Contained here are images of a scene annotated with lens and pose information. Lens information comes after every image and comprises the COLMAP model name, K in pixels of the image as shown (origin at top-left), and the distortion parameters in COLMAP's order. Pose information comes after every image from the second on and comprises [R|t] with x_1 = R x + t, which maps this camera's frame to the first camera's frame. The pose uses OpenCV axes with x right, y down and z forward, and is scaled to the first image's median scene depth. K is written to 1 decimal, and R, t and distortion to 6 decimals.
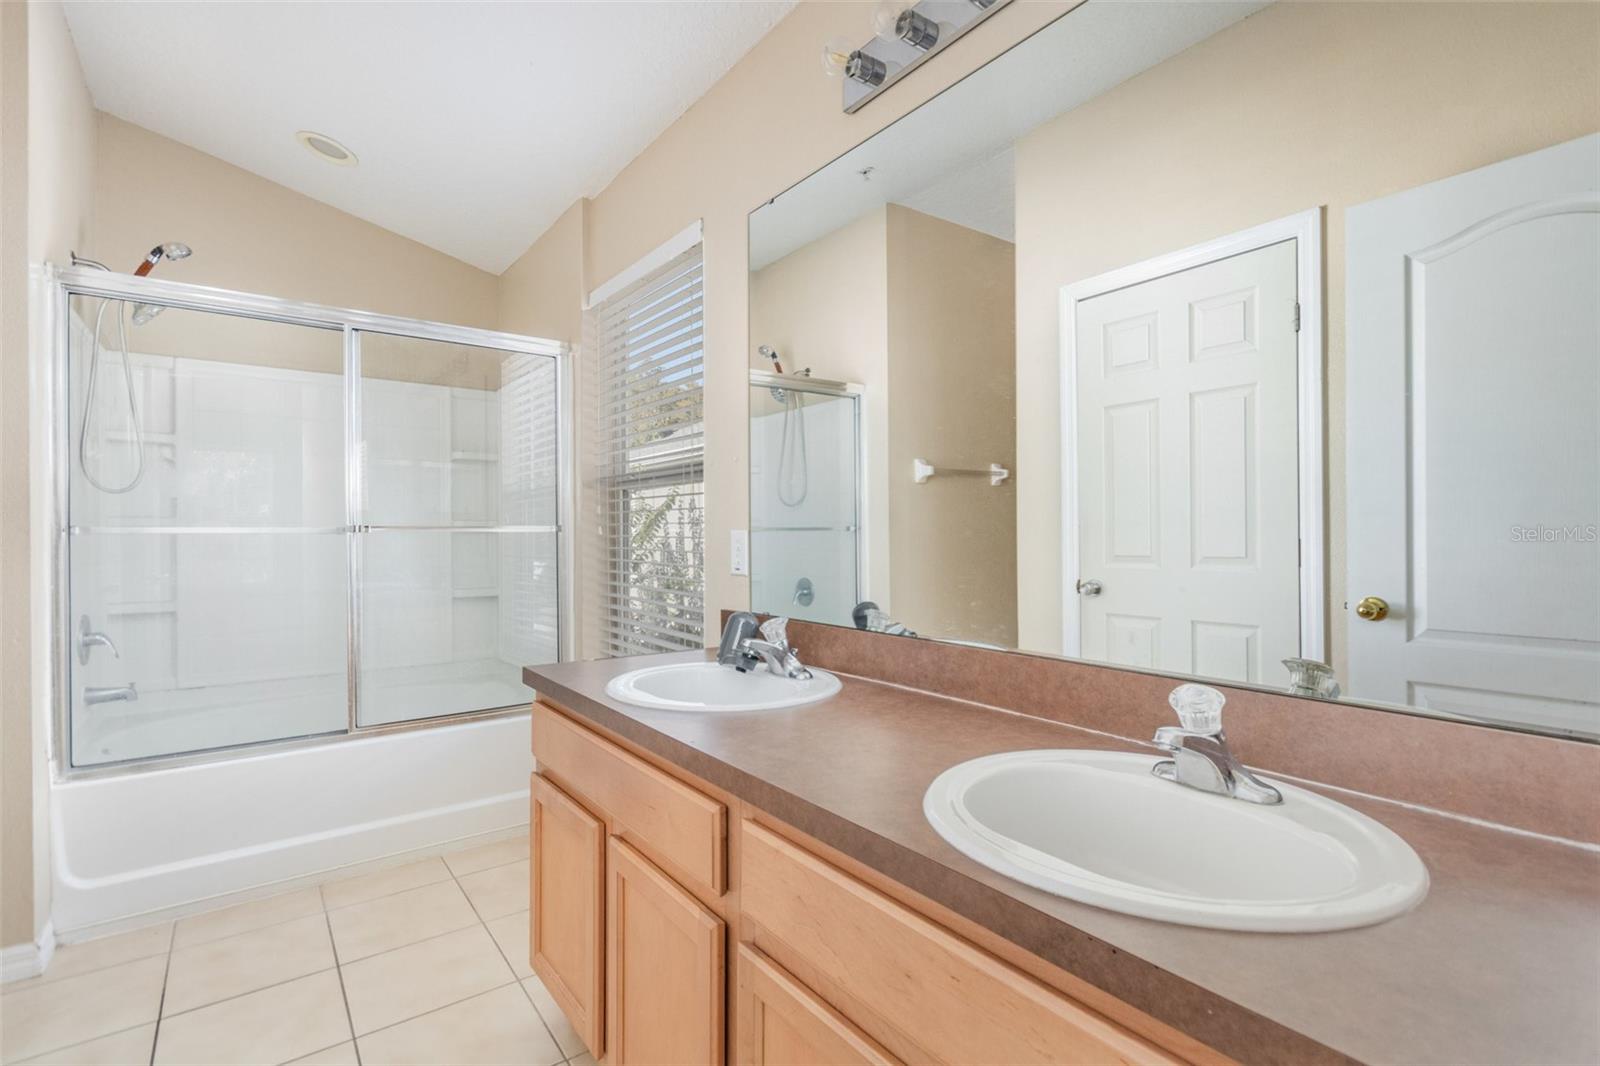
lens RADIAL K [[743.1, 0, 805.0], [0, 743.1, 531.7], [0, 0, 1]] dist [0.001727, 0.000382]
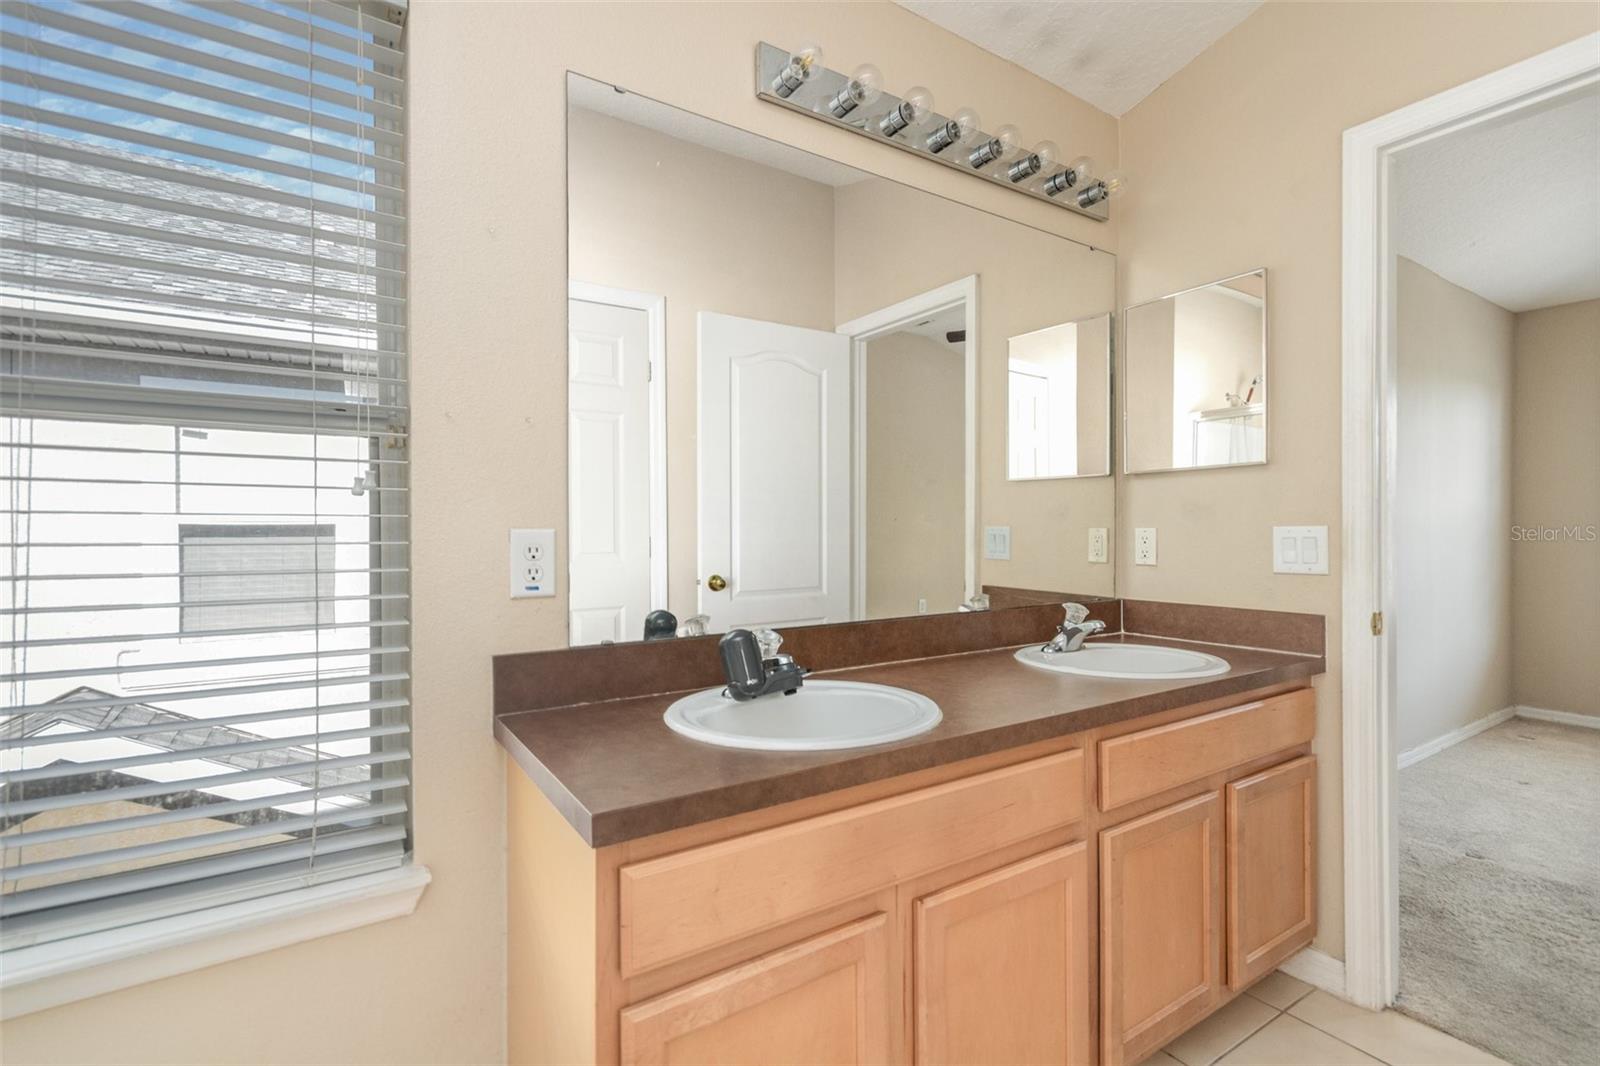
lens RADIAL K [[743.1, 0, 805.0], [0, 743.1, 531.7], [0, 0, 1]] dist [0.001727, 0.000382]
pose [[0.056808, -0.000253, 0.998385, -0.763395], [-0.001420, 0.999999, 0.000334, 0.000607], [-0.998384, -0.001436, 0.056807, 0.760698]]
